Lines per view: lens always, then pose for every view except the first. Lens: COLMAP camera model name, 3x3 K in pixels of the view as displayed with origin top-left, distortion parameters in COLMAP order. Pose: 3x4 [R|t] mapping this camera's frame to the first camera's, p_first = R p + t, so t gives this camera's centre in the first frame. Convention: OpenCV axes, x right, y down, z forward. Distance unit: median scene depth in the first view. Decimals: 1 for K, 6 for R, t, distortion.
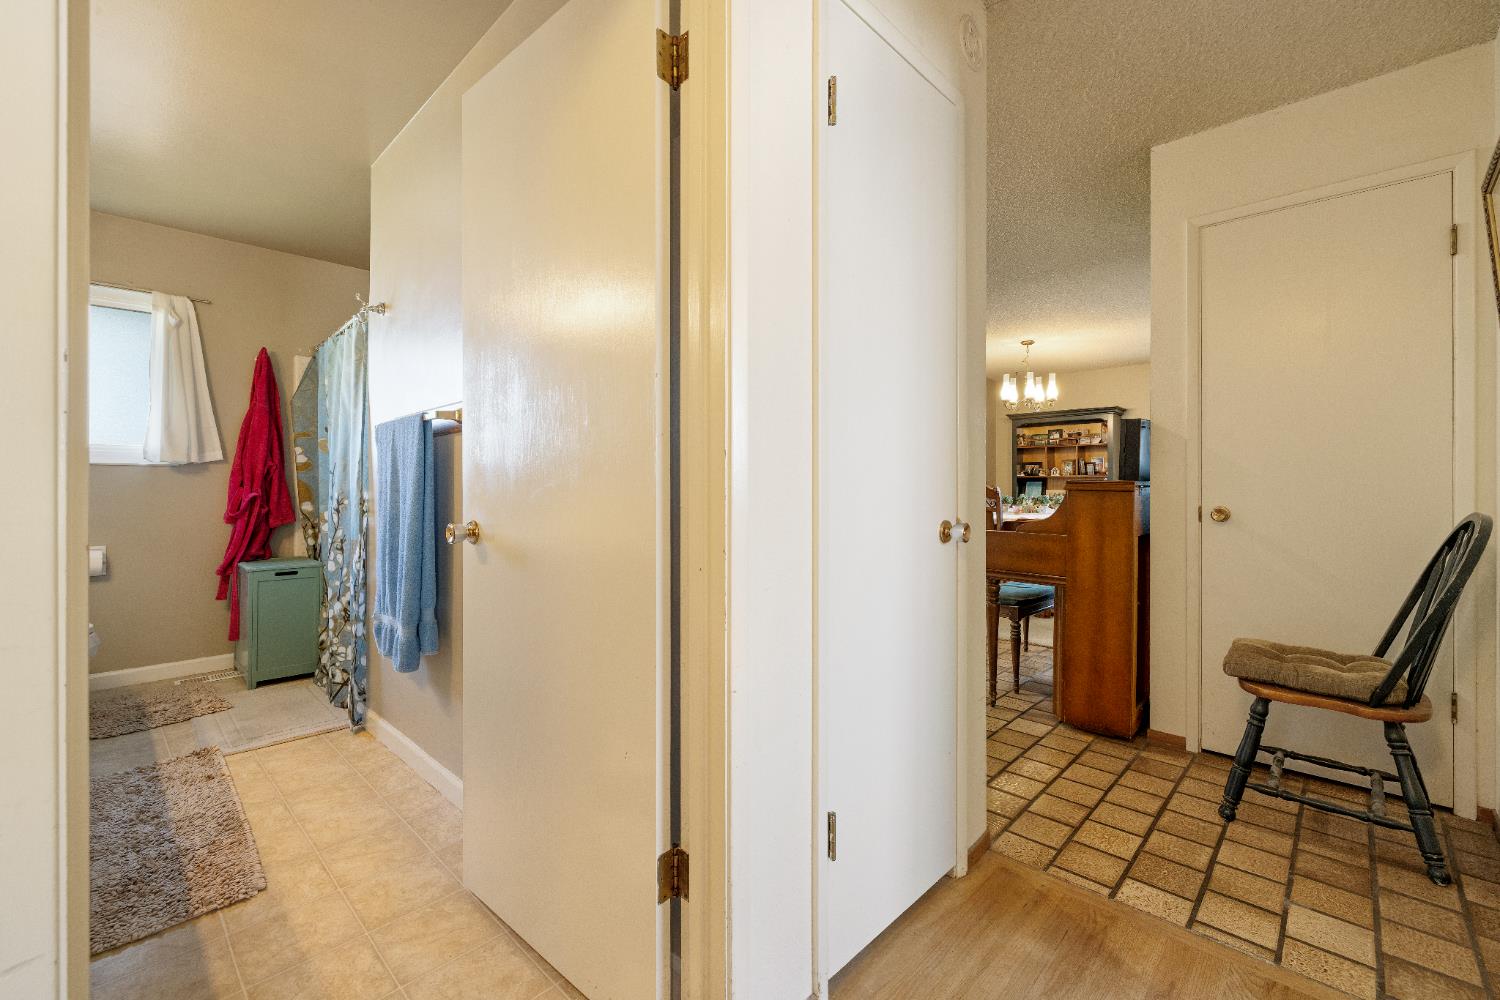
lens RADIAL K [[625.7, 0, 745.4], [0, 625.7, 486.6], [0, 0, 1]] dist [-0.001896, -0.000142]
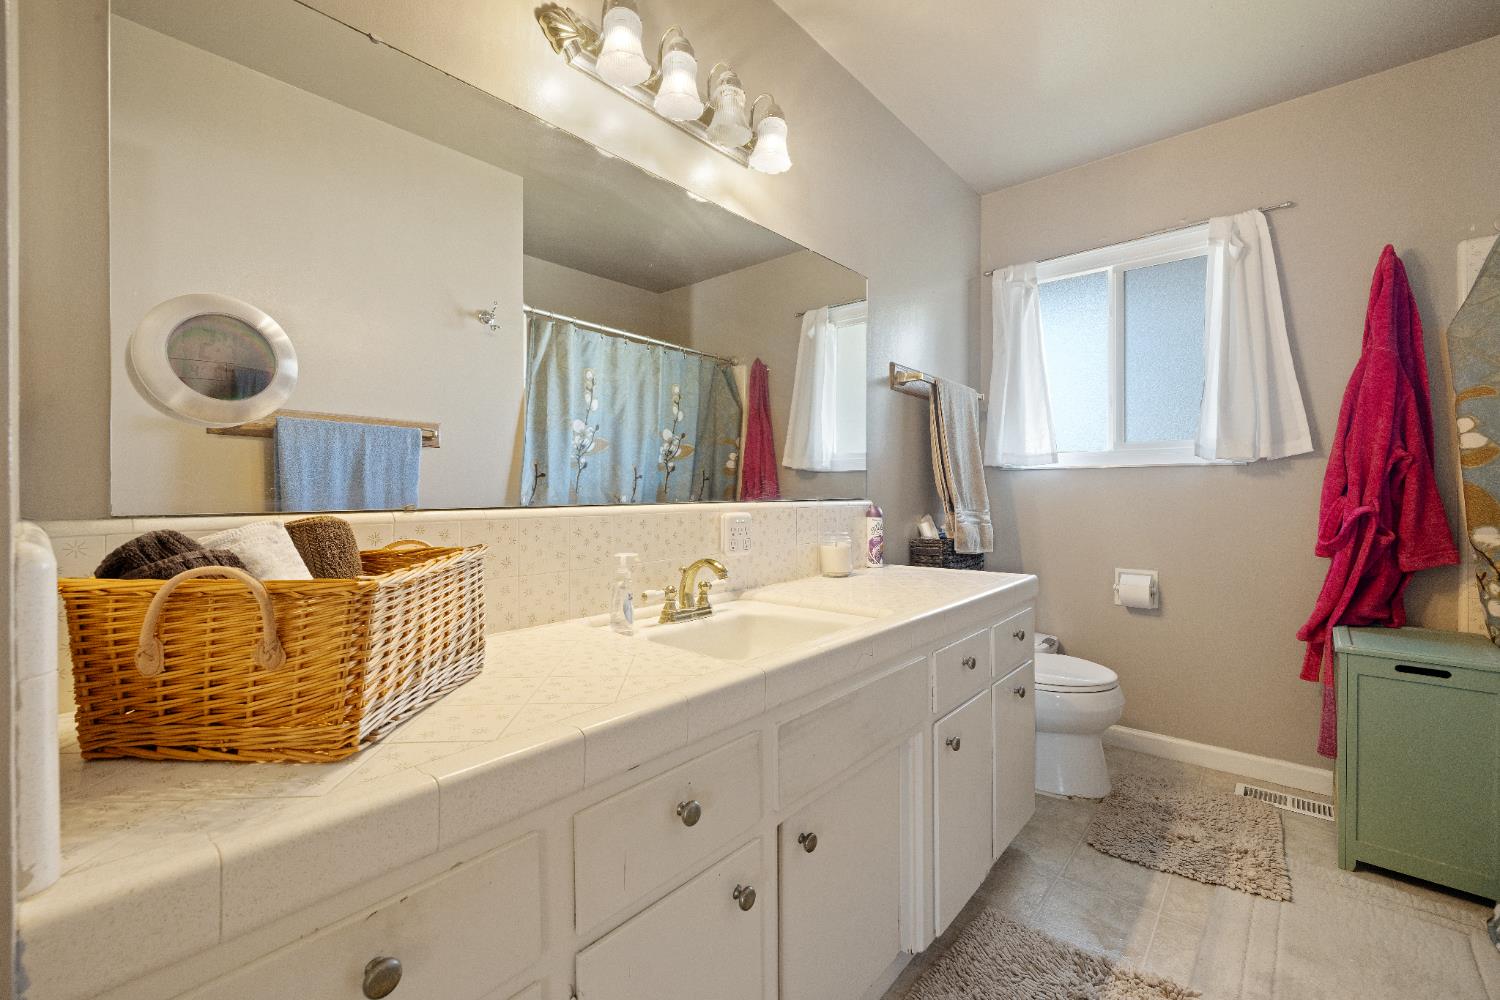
lens RADIAL K [[625.7, 0, 745.1], [0, 625.7, 488.3], [0, 0, 1]] dist [-0.001896, -0.000142]
pose [[0.041767, -0.006074, -0.999109, -0.248817], [-0.005272, 0.999966, -0.006300, 0.000011], [0.999113, 0.005530, 0.041734, 0.419814]]
